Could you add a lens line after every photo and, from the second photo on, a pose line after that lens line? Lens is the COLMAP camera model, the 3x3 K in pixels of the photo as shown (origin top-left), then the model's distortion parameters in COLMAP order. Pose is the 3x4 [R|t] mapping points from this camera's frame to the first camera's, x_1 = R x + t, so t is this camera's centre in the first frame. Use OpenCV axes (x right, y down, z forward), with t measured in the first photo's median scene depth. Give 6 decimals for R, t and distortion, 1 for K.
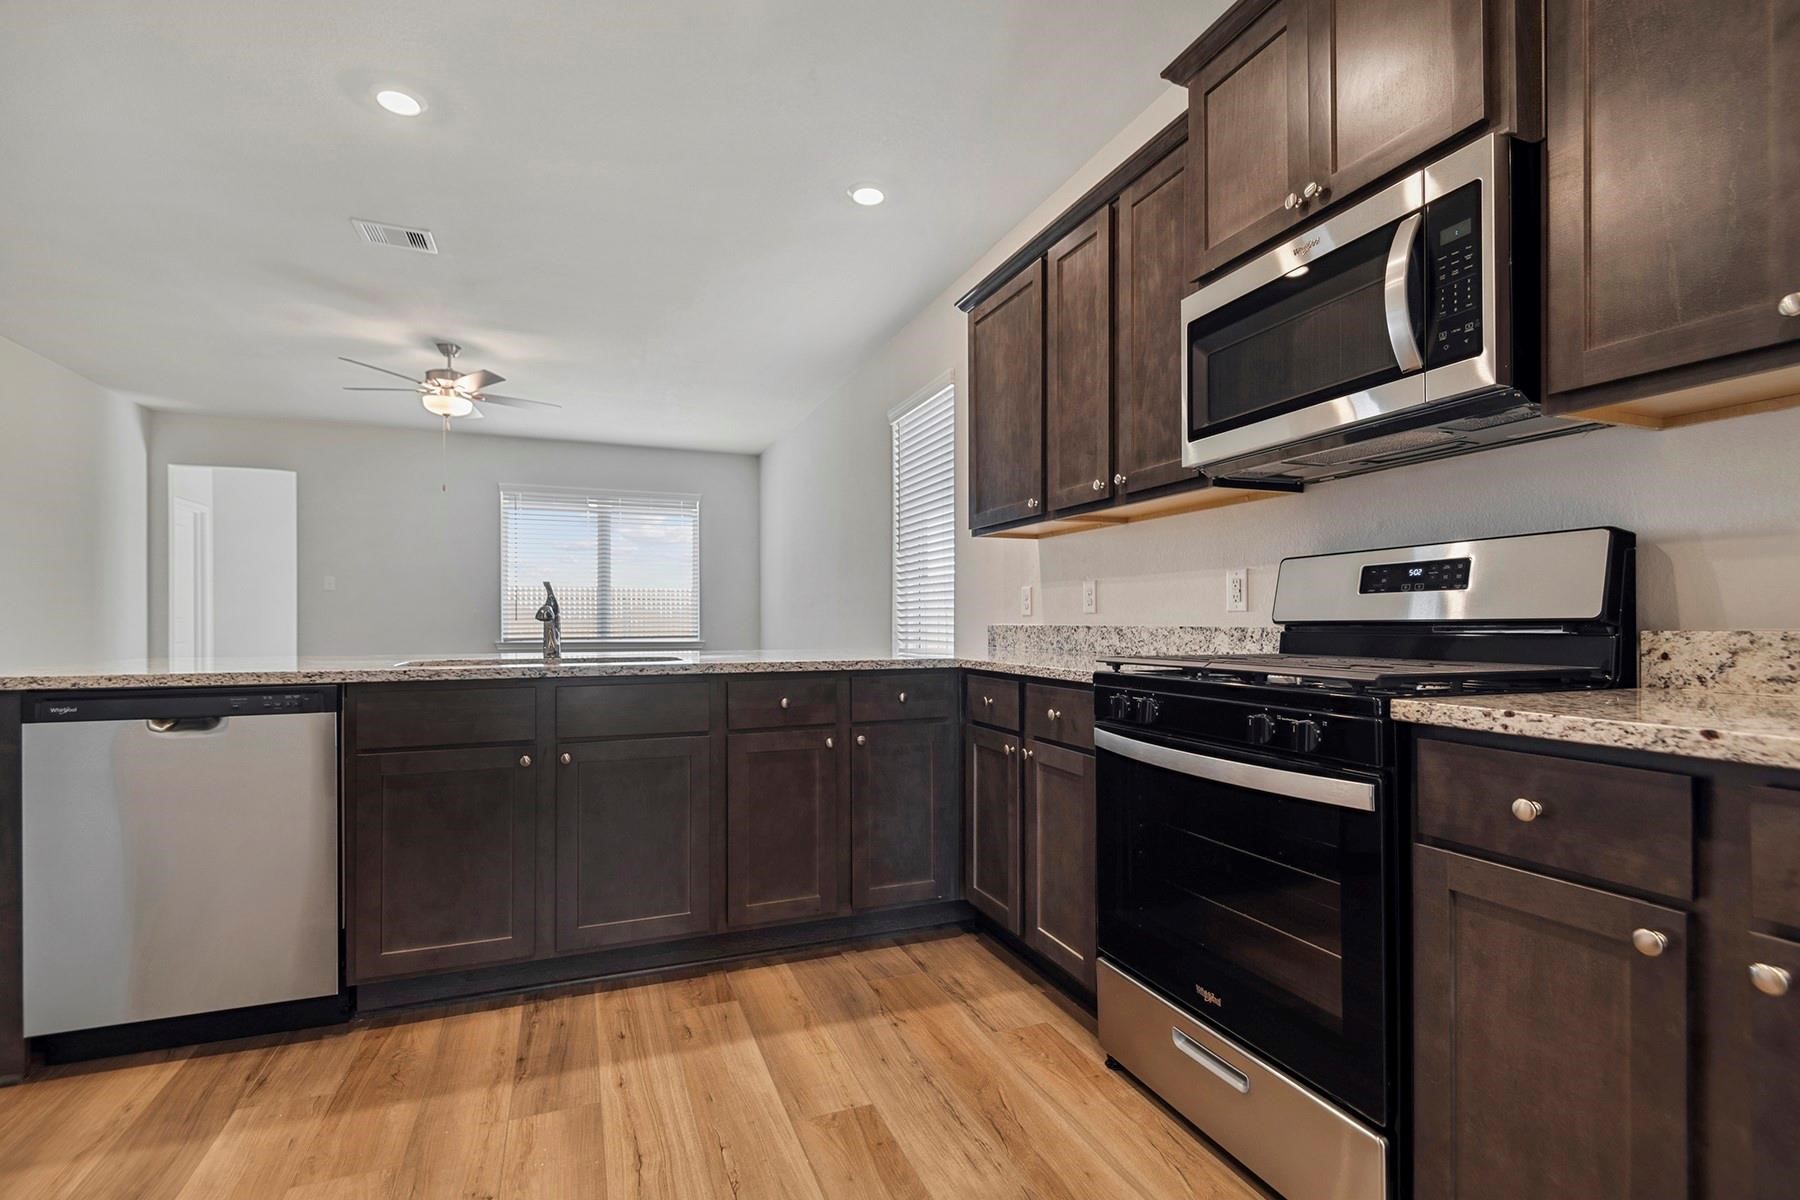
lens RADIAL K [[836.3, 0, 902.9], [0, 836.3, 619.6], [0, 0, 1]] dist [0.039433, -0.029488]
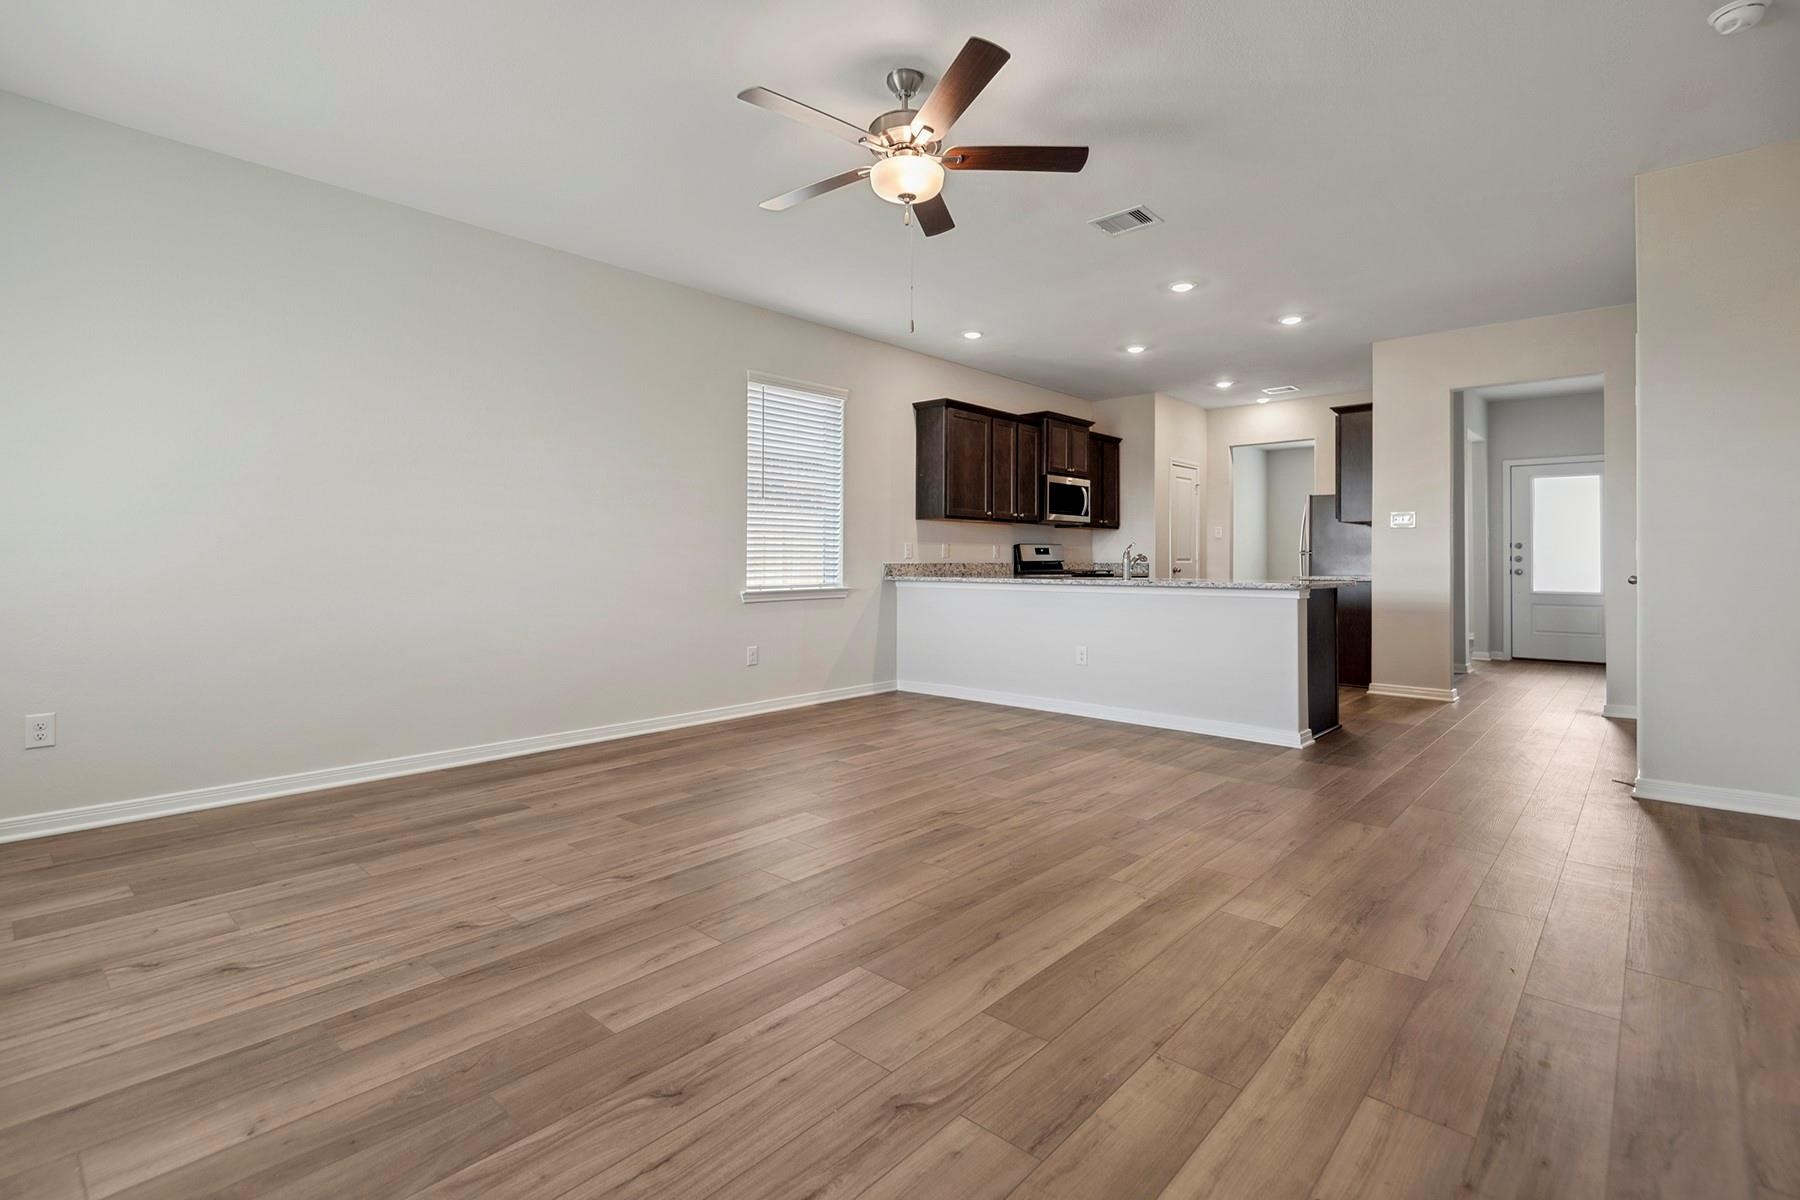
lens RADIAL K [[822.7, 0, 904.8], [0, 822.7, 587.7], [0, 0, 1]] dist [0.036147, -0.027189]
pose [[-0.442823, -0.022643, 0.896323, -2.627915], [0.002390, 0.999648, 0.026434, 0.021573], [-0.896606, 0.013847, -0.442613, 3.137588]]
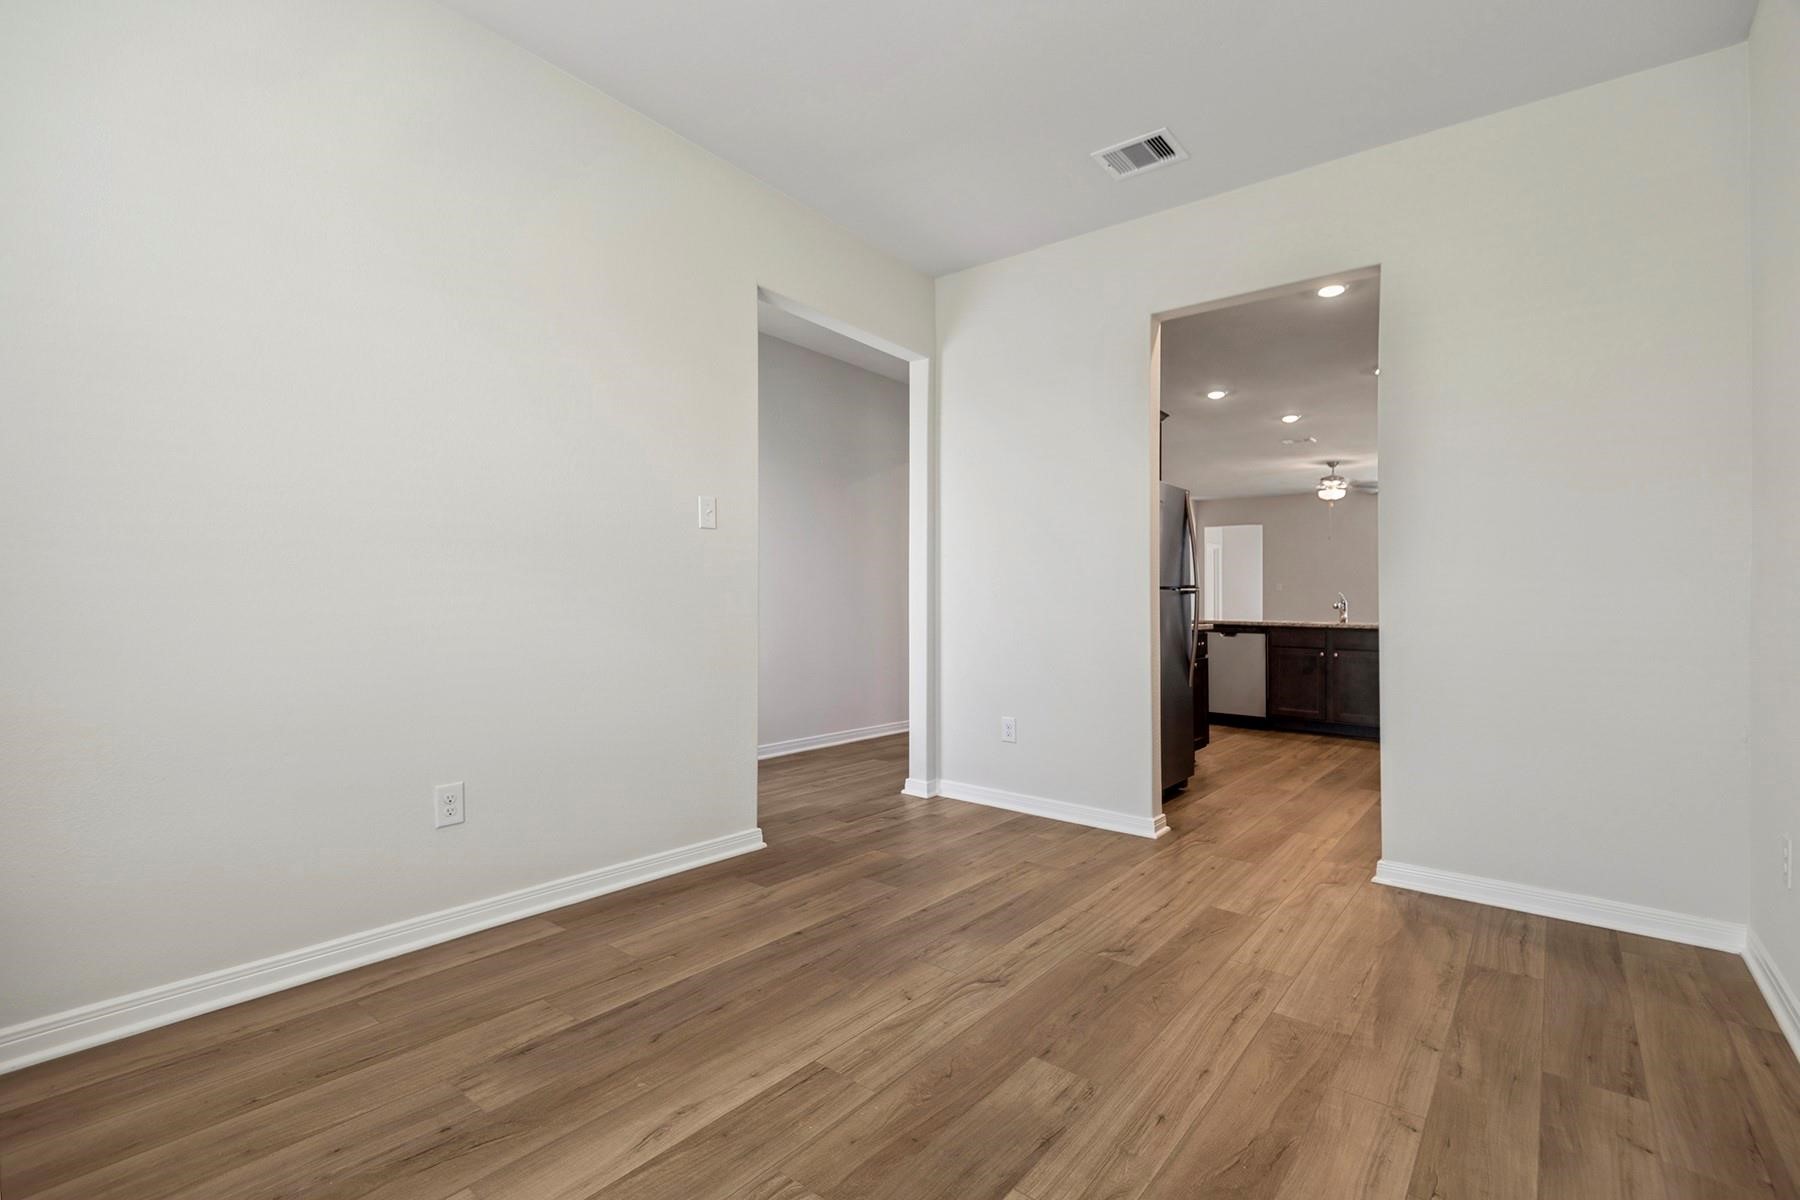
lens RADIAL K [[822.7, 0, 904.8], [0, 822.7, 587.7], [0, 0, 1]] dist [0.036147, -0.027189]
pose [[0.506869, -0.012366, -0.861934, 1.432913], [-0.009730, 0.999751, -0.020066, 0.004927], [0.861968, 0.018557, 0.506623, -1.894772]]
